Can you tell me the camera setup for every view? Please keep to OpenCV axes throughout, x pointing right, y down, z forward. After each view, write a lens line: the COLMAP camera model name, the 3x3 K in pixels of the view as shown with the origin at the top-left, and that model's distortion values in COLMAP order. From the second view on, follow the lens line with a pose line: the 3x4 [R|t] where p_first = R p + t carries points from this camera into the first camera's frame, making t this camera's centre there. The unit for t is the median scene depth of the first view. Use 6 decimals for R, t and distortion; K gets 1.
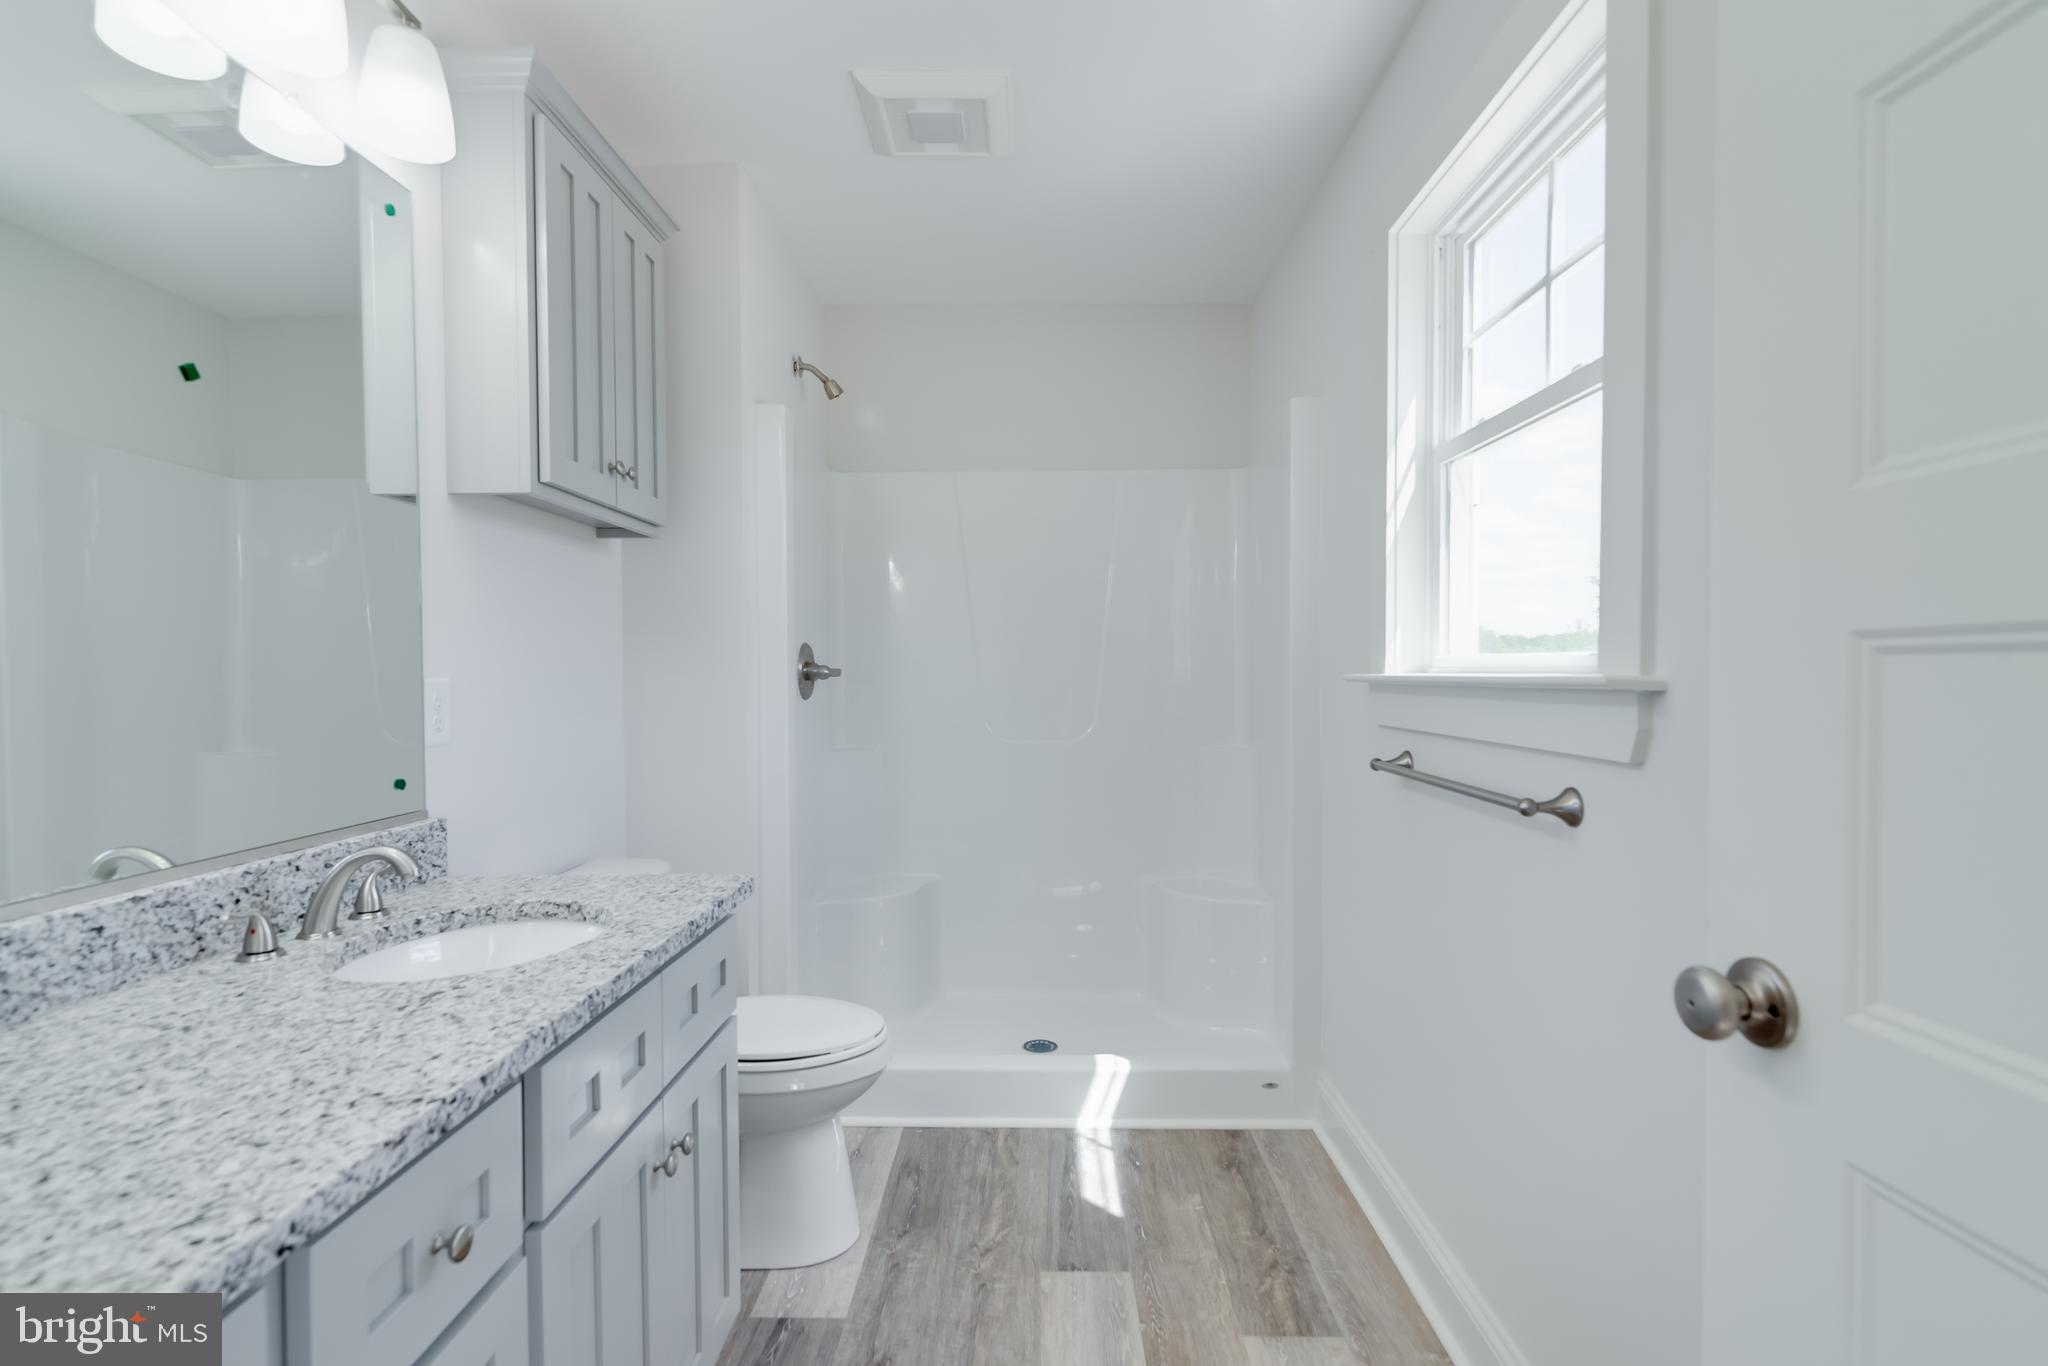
lens RADIAL K [[984.0, 0, 1018.1], [0, 984.0, 691.5], [0, 0, 1]] dist [0.014039, -0.006397]
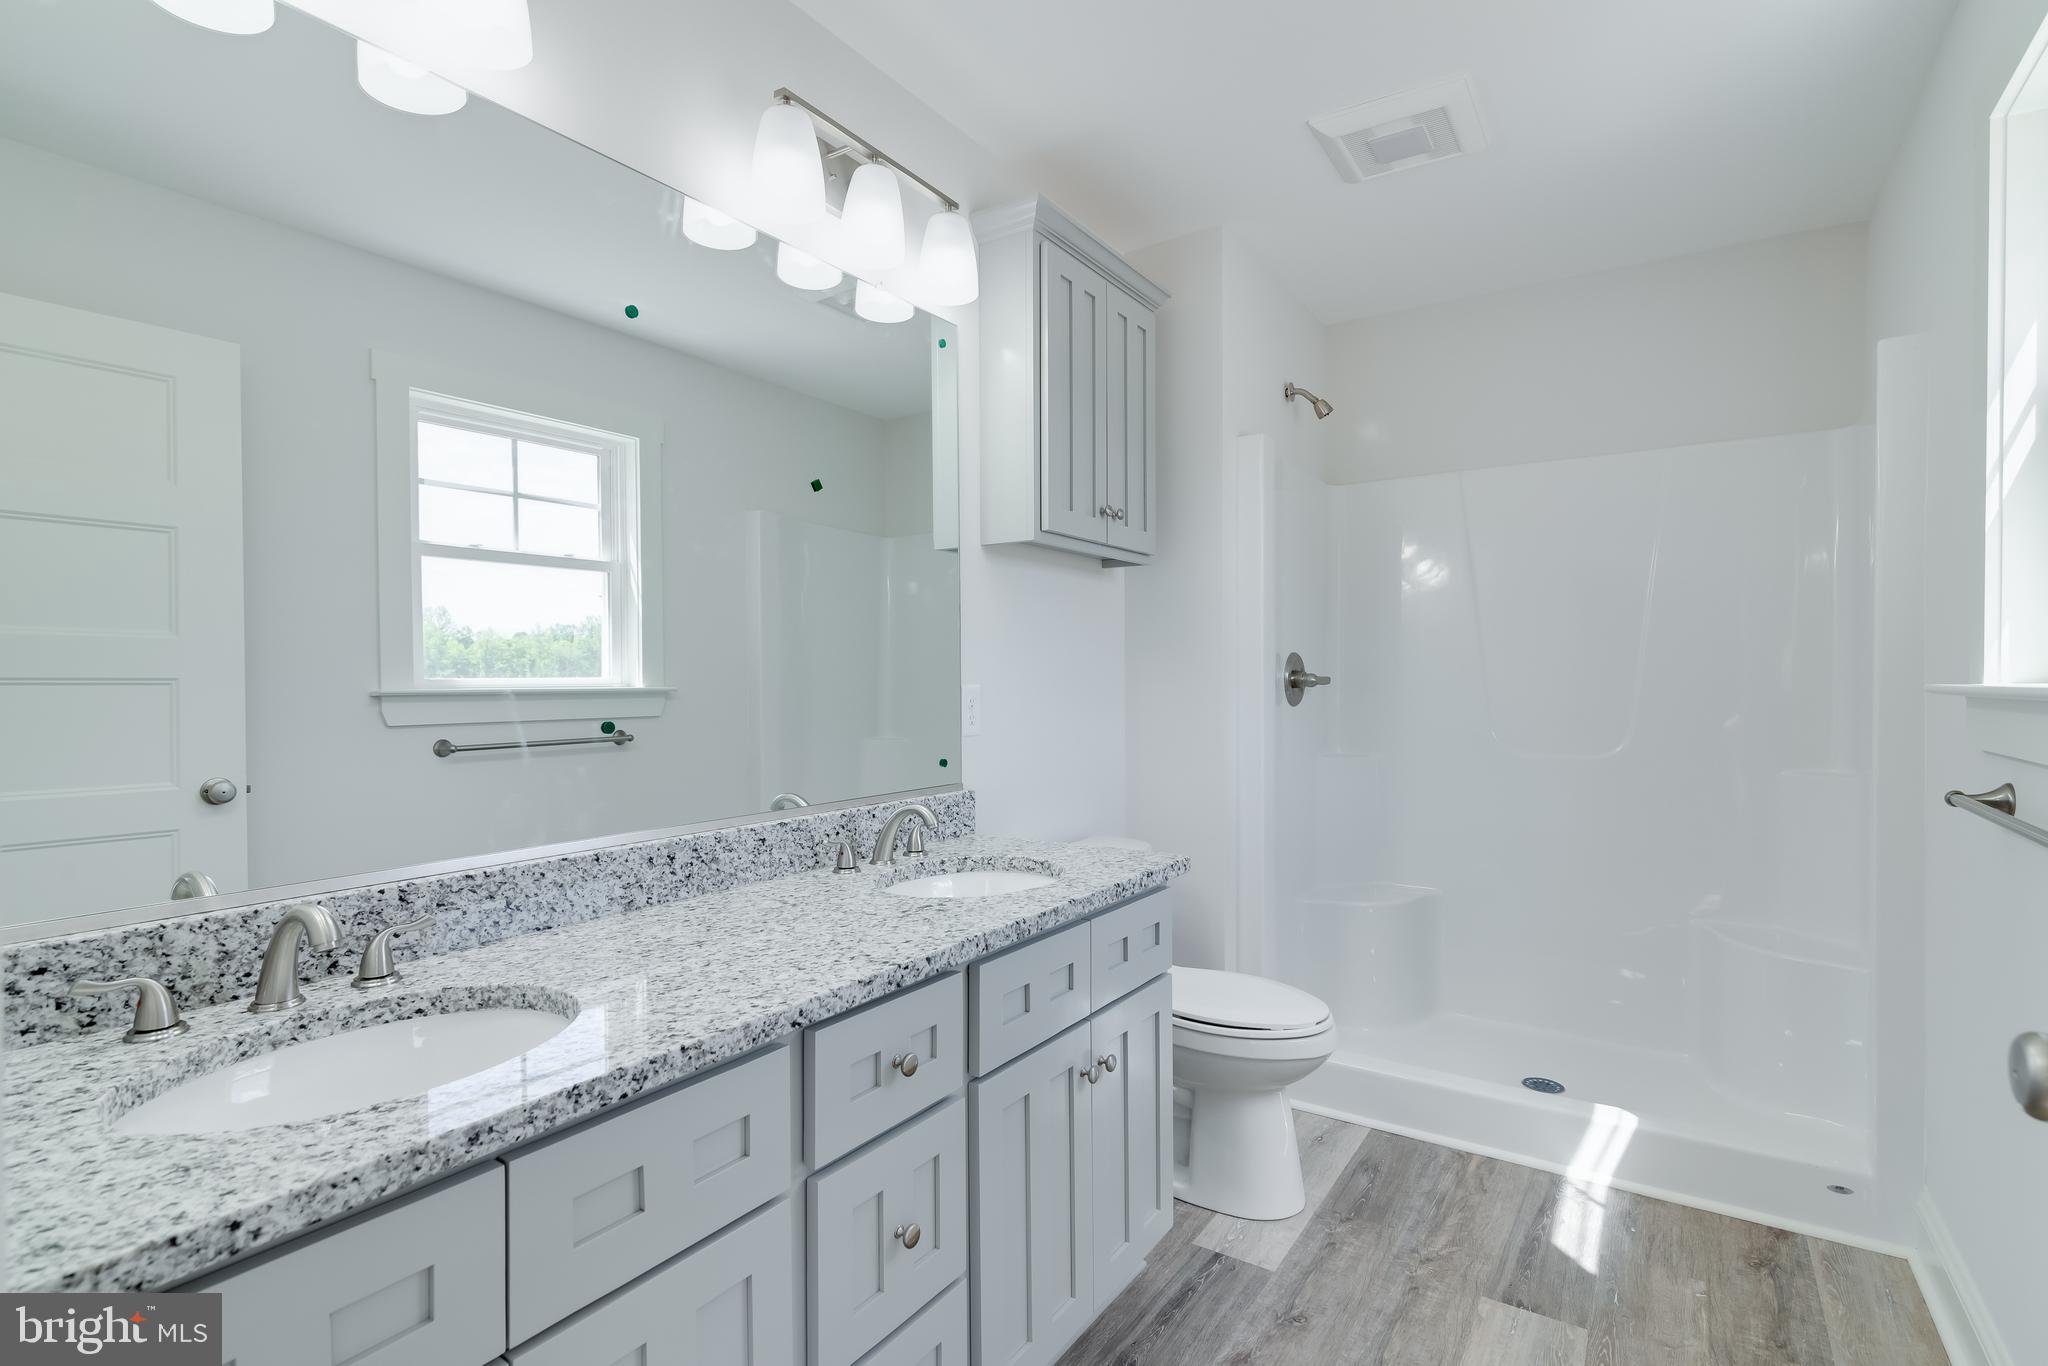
lens RADIAL K [[984.0, 0, 1018.1], [0, 984.0, 691.5], [0, 0, 1]] dist [0.014039, -0.006397]
pose [[0.840781, 0.006574, -0.541335, 0.162465], [-0.010152, 0.999942, -0.003624, -0.000650], [0.541280, 0.008543, 0.840799, -0.071831]]
